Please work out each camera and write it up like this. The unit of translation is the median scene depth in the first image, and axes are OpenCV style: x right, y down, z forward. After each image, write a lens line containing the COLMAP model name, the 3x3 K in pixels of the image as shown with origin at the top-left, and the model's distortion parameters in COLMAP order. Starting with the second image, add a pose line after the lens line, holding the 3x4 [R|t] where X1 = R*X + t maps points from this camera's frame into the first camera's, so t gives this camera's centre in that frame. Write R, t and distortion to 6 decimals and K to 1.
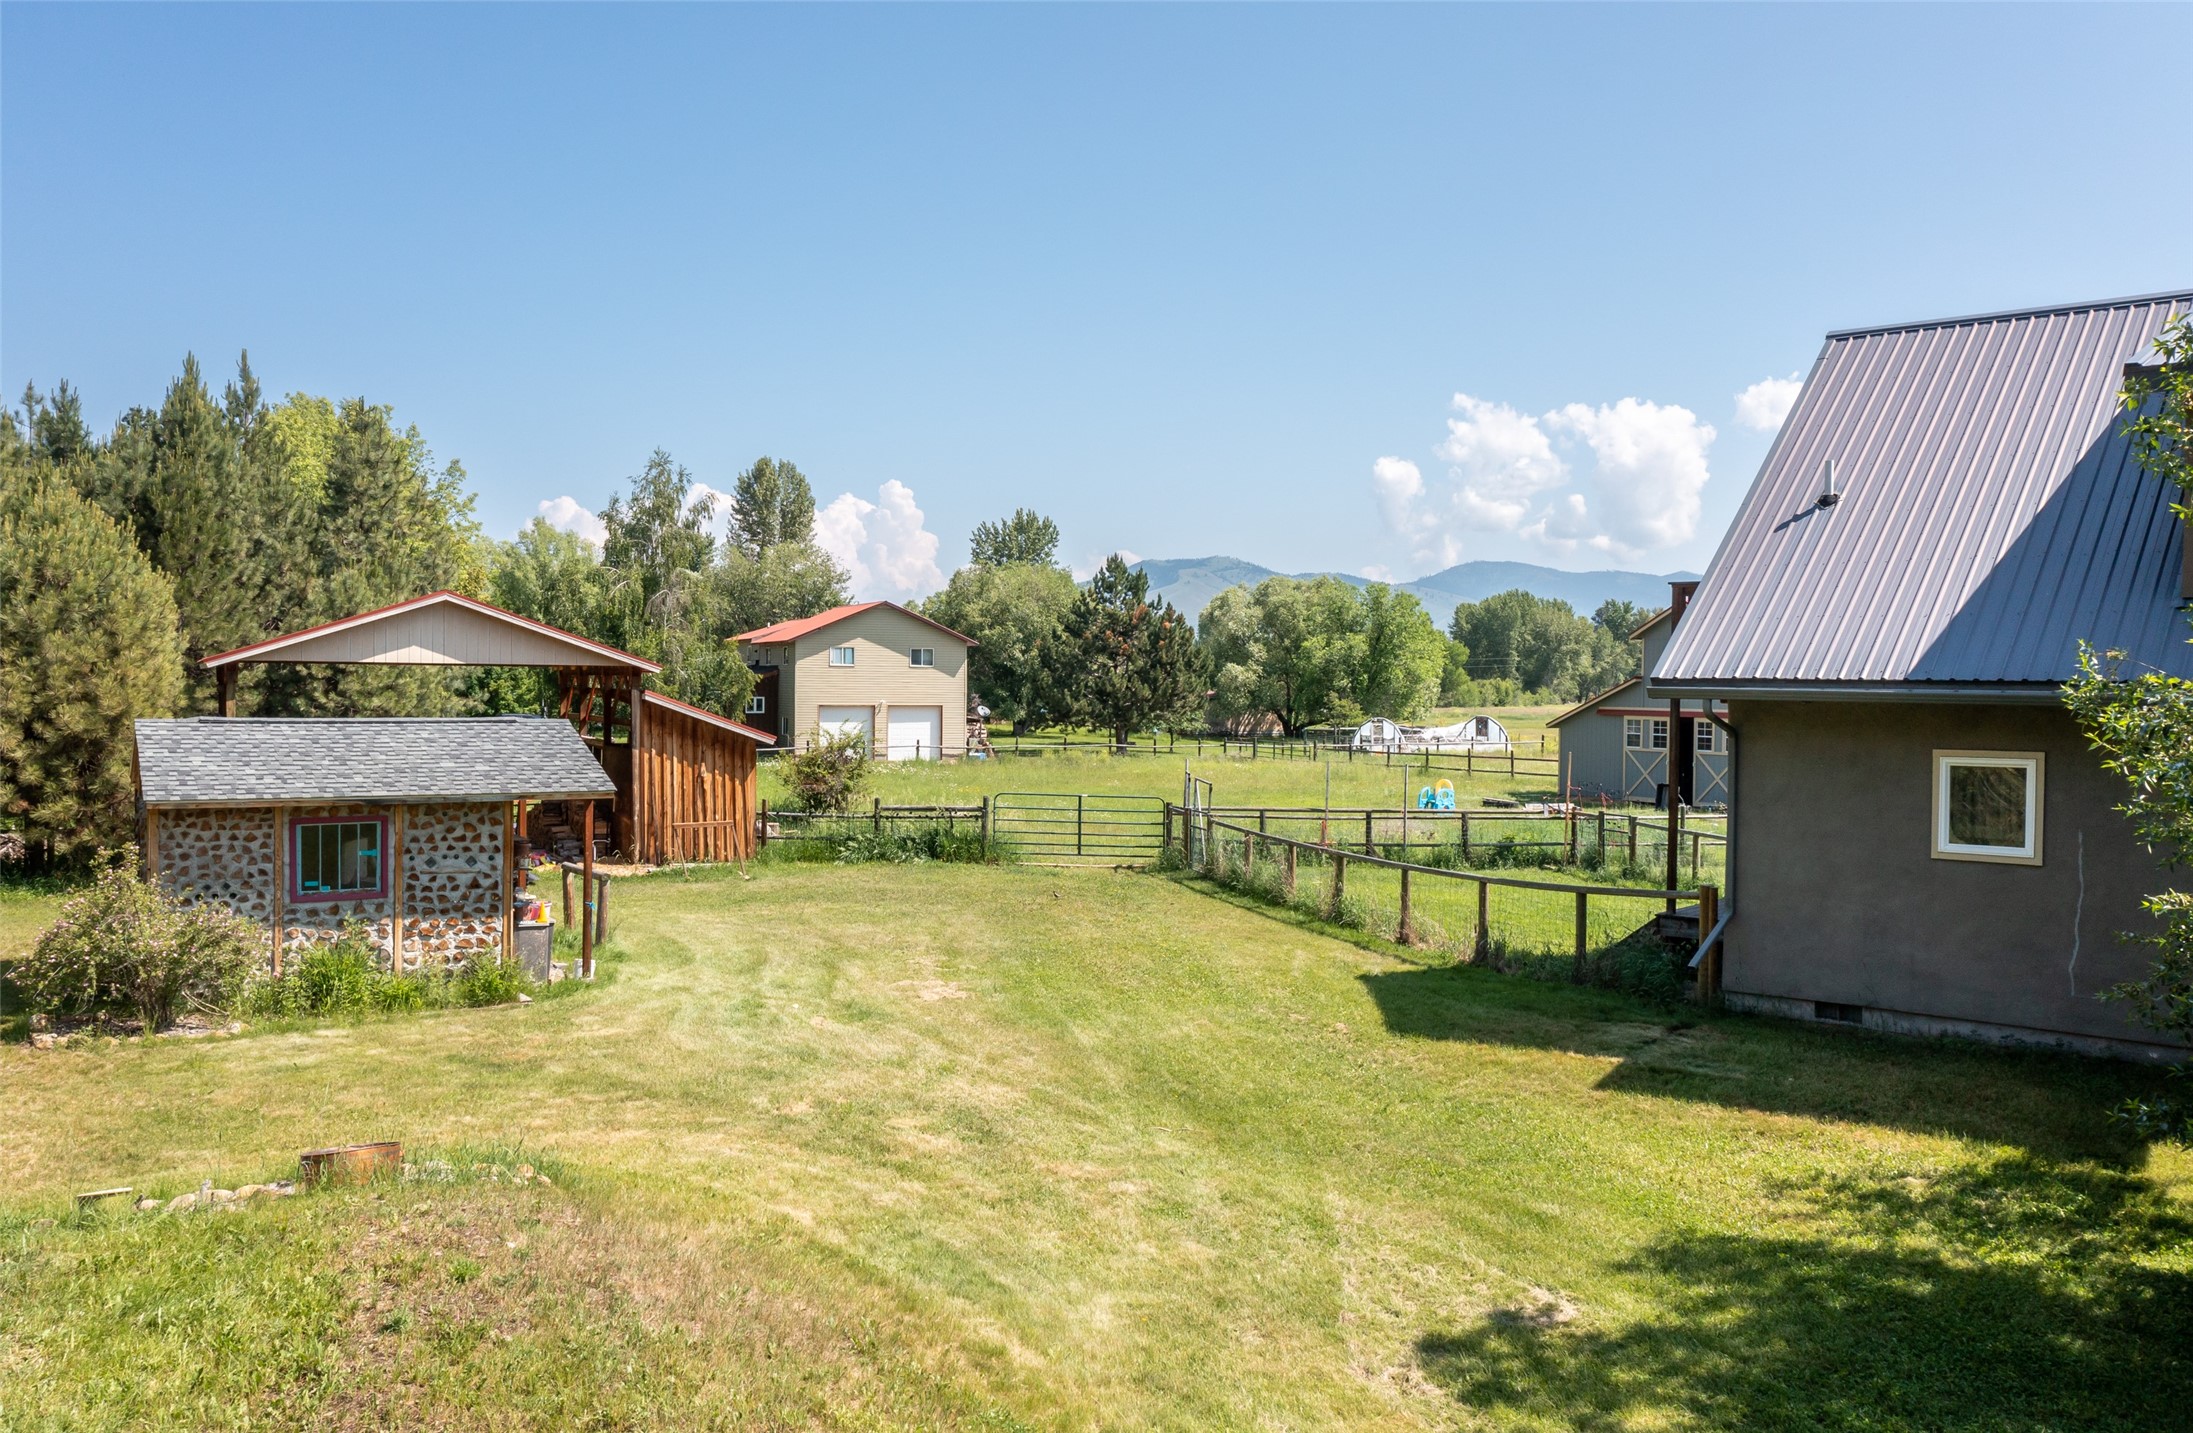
lens RADIAL K [[1768.4, 0, 1093.8], [0, 1768.4, 773.0], [0, 0, 1]] dist [-0.025842, 0.016252]
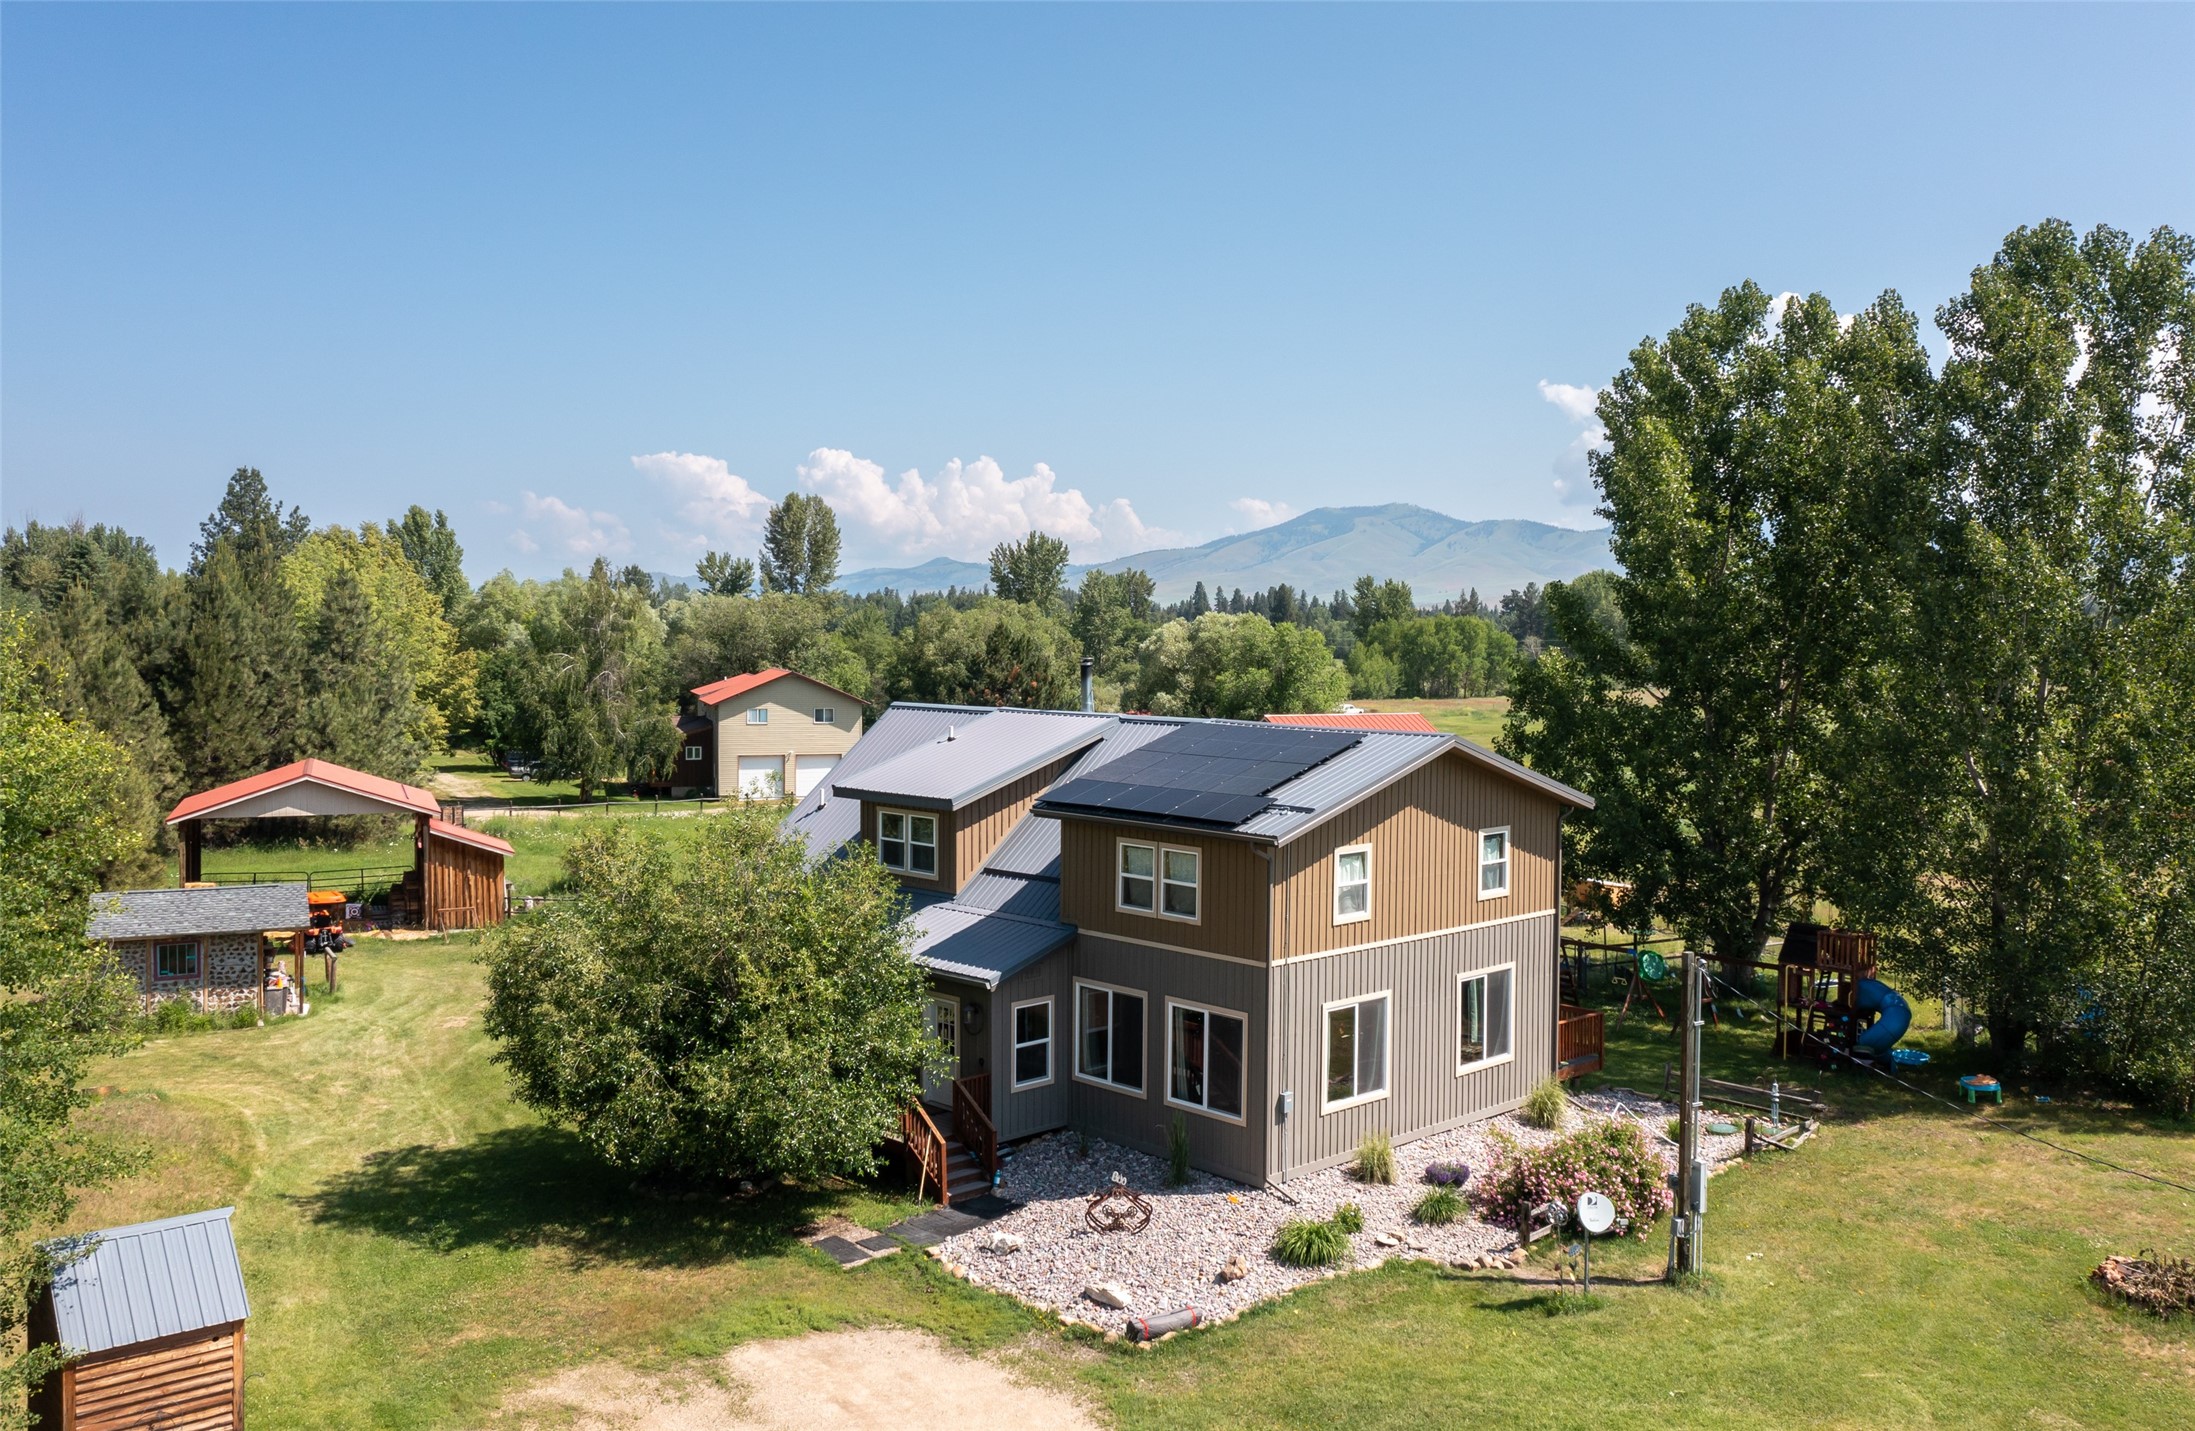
lens RADIAL K [[1906.2, 0, 1153.0], [0, 1906.2, 701.6], [0, 0, 1]] dist [-0.011334, -0.032742]
pose [[0.996797, -0.003872, -0.079880, 0.566050], [0.002997, 0.999934, -0.011073, -0.142189], [0.079918, 0.010798, 0.996743, -0.730816]]
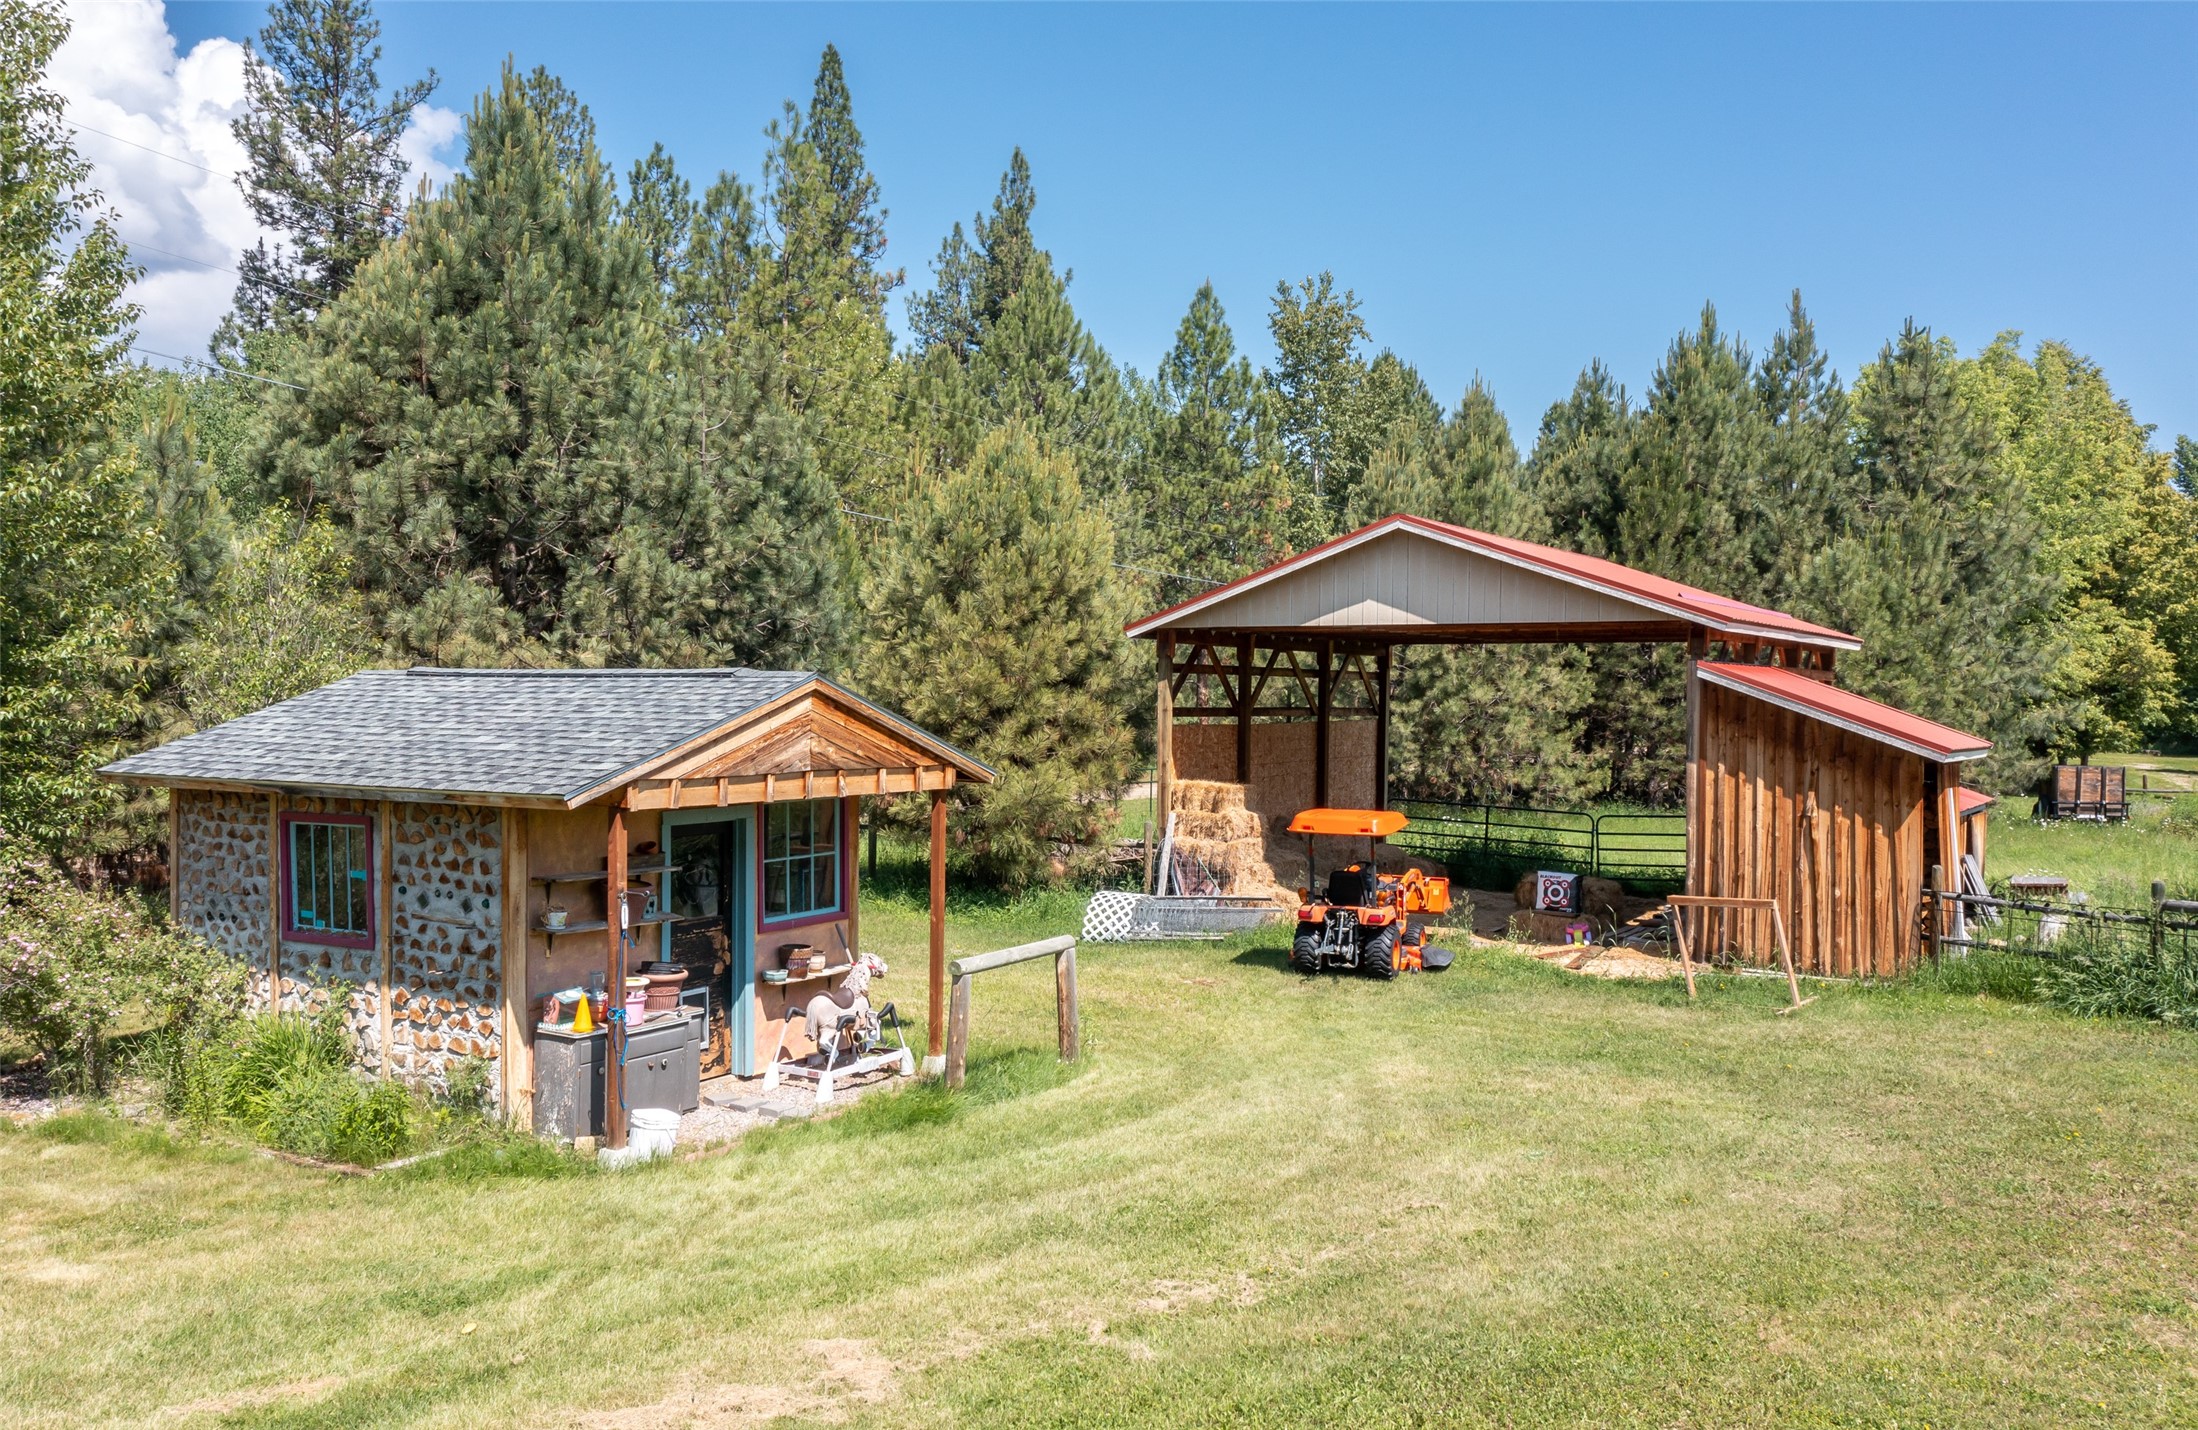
lens RADIAL K [[1772.4, 0, 1102.5], [0, 1772.4, 726.2], [0, 0, 1]] dist [-0.025842, 0.016252]
pose [[0.480738, 0.007170, -0.876835, 0.156072], [-0.049014, 0.998623, -0.018707, -0.005033], [0.875493, 0.051971, 0.480427, 0.549507]]
